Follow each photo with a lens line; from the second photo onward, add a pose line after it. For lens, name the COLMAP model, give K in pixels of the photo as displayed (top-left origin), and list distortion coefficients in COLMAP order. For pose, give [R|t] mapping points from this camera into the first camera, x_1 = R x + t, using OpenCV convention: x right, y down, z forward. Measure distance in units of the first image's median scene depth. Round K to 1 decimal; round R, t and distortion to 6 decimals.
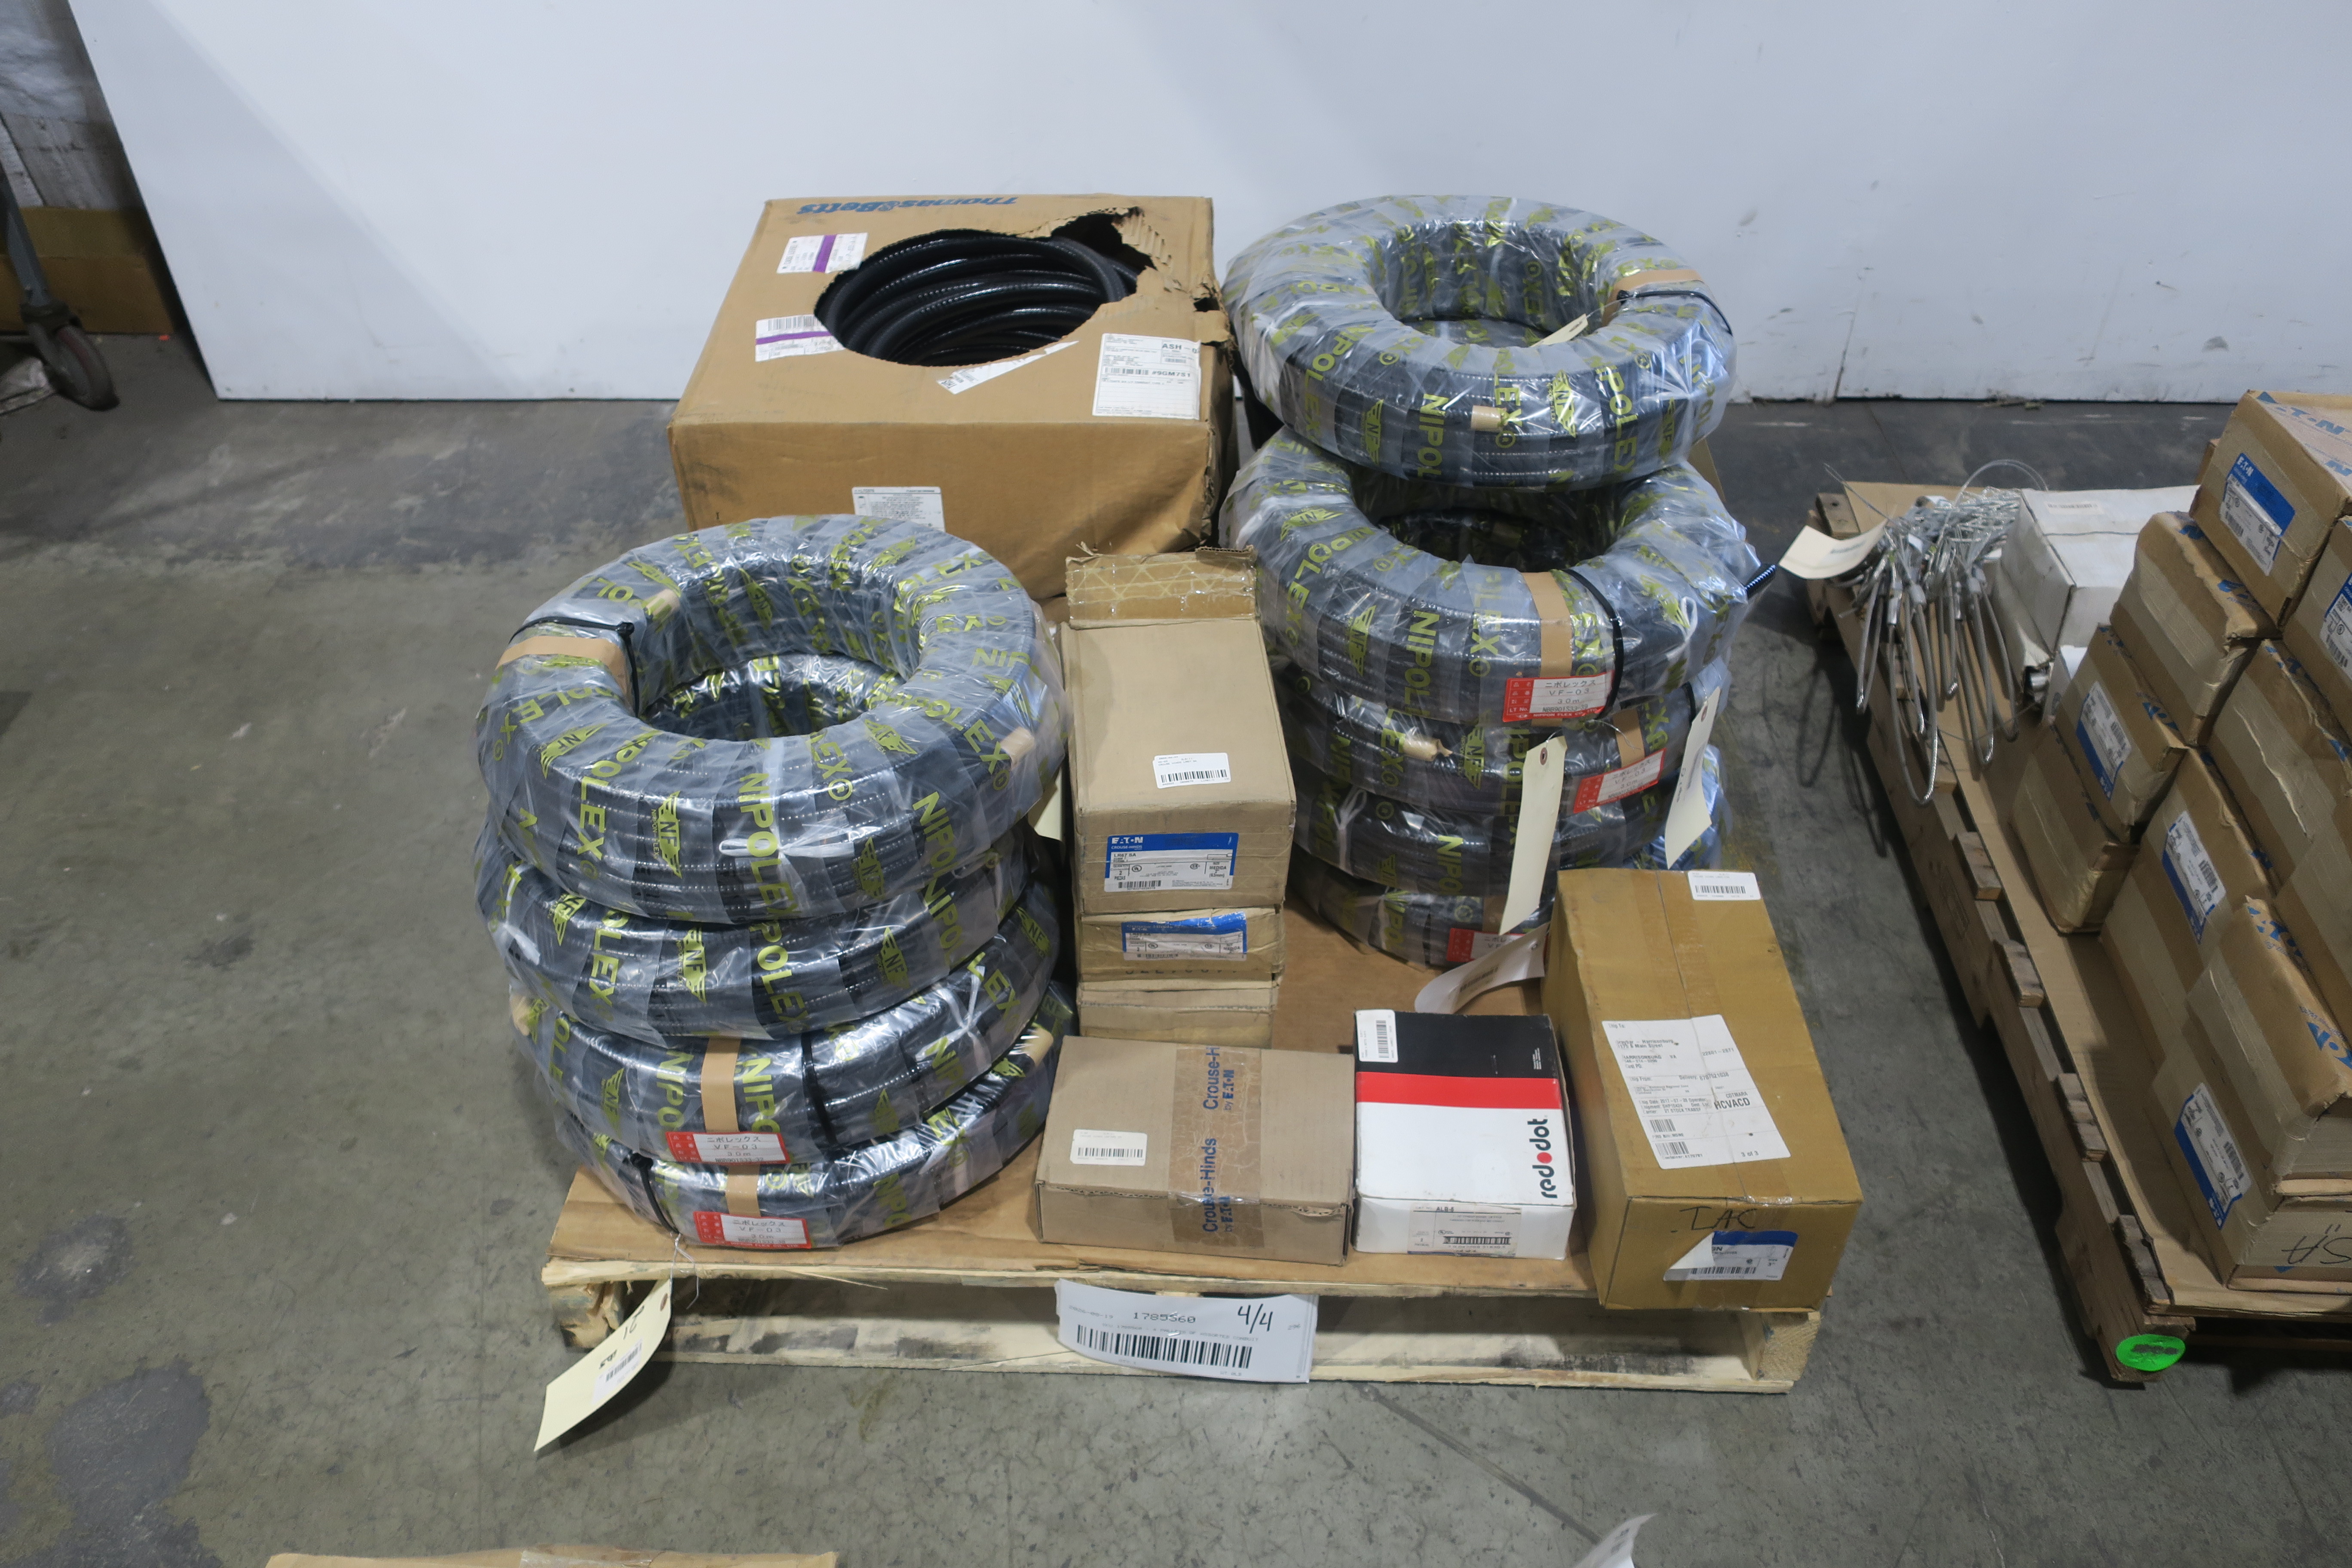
lens RADIAL K [[1843.9, 0, 1182.2], [0, 1843.9, 786.9], [0, 0, 1]] dist [-0.001688, 0.006401]
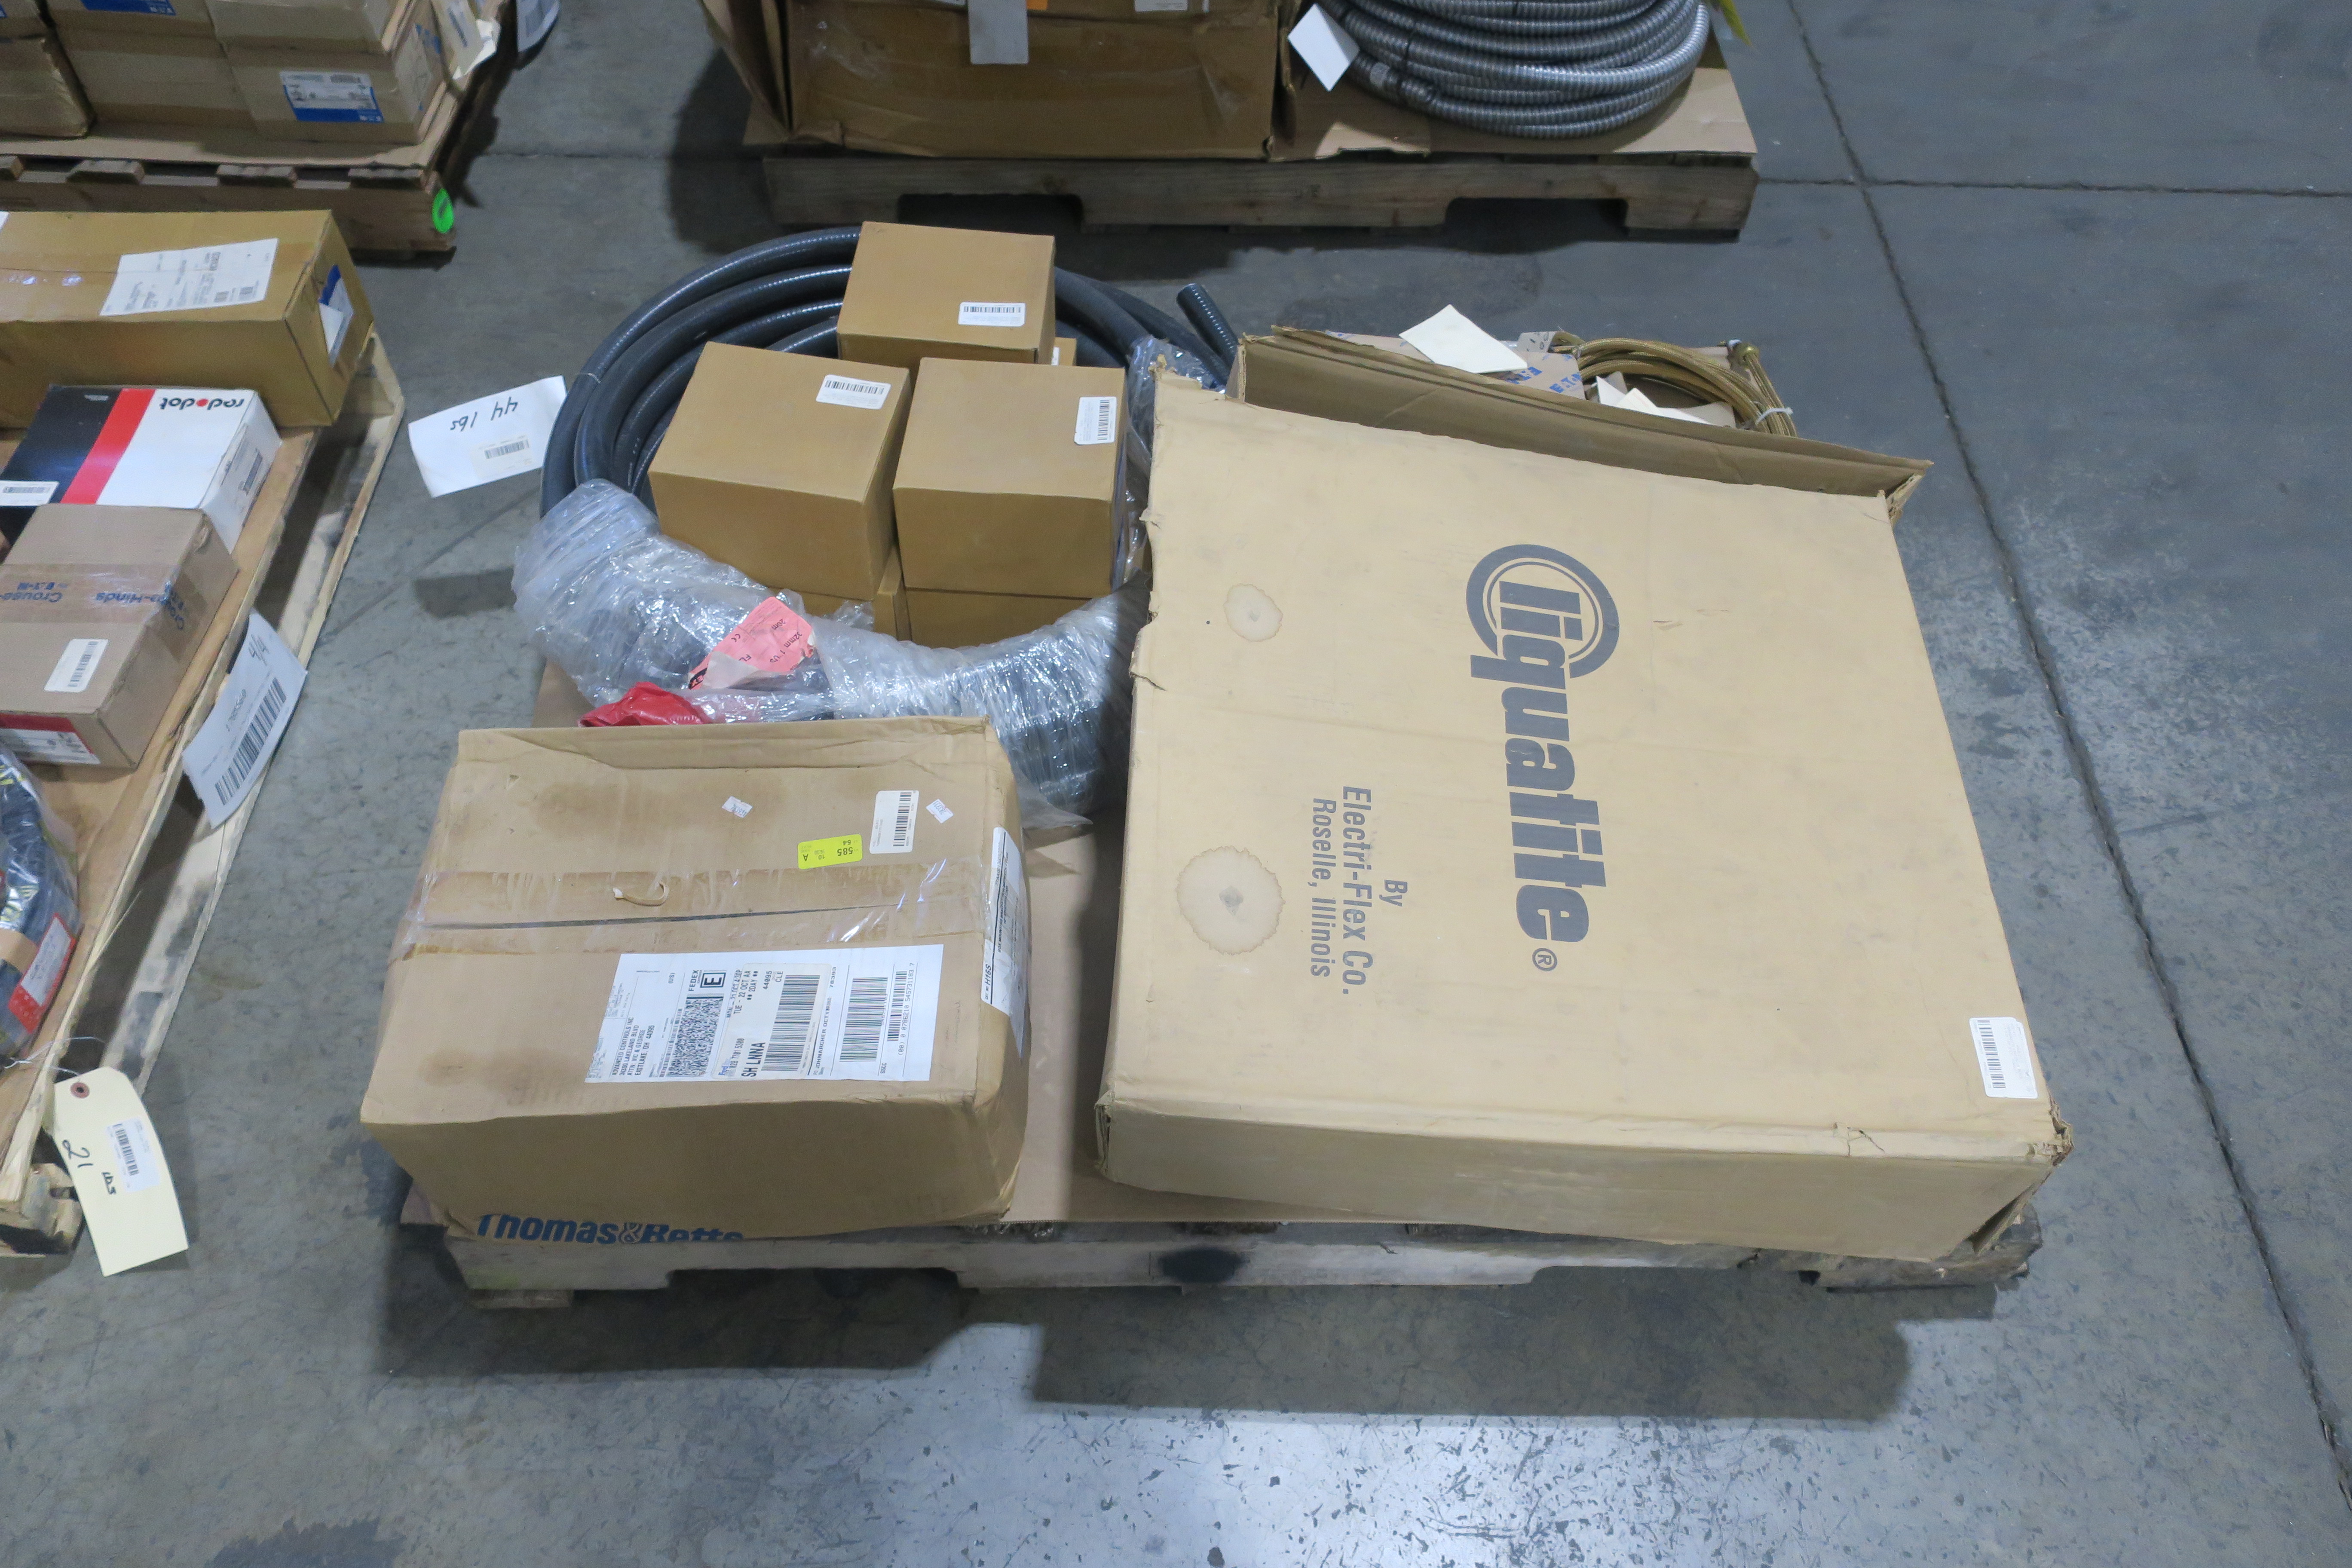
lens RADIAL K [[1817.5, 0, 1176.0], [0, 1817.5, 784.0], [0, 0, 1]] dist [0.003778, -0.006125]
pose [[-0.029411, -0.798301, 0.601540, -0.729842], [0.625816, 0.454550, 0.633828, -0.044363], [-0.779416, 0.395095, 0.486221, 0.003022]]
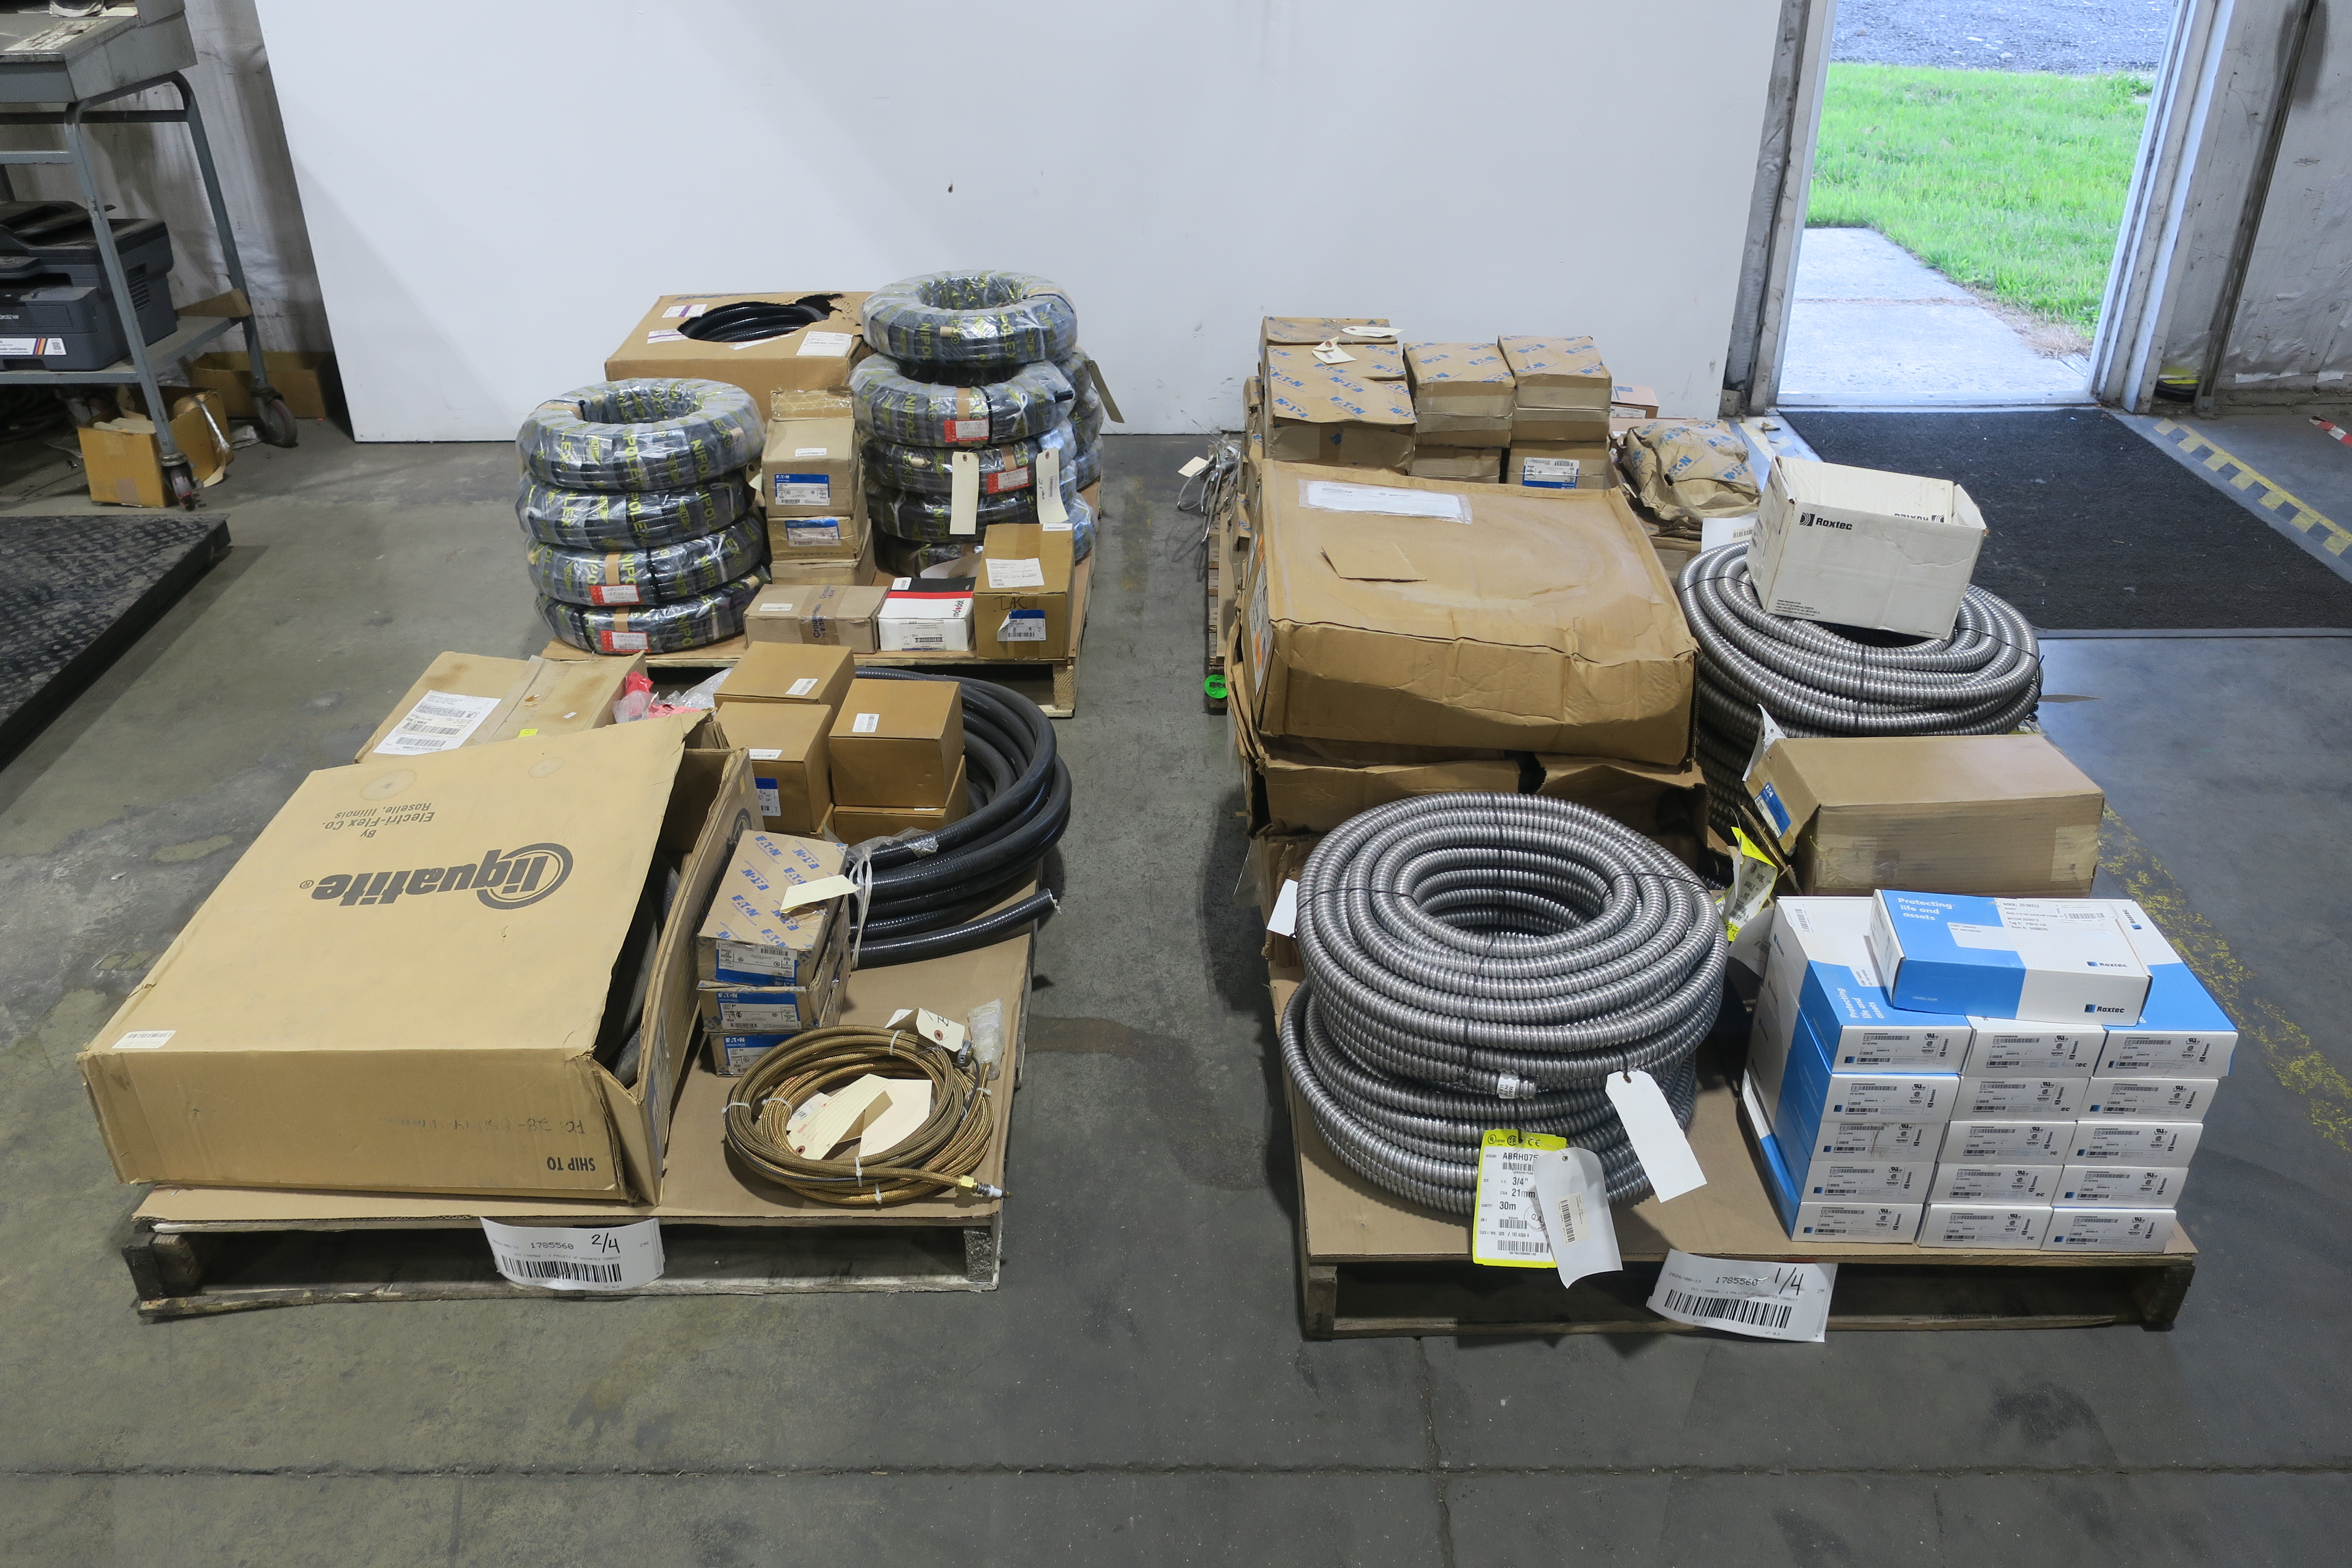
lens RADIAL K [[1843.9, 0, 1182.2], [0, 1843.9, 786.9], [0, 0, 1]] dist [-0.001688, 0.006401]
pose [[0.999591, -0.017263, 0.022808, 0.413204], [0.021213, 0.982279, -0.186223, 0.849818], [-0.019189, 0.186630, 0.982243, -1.272941]]
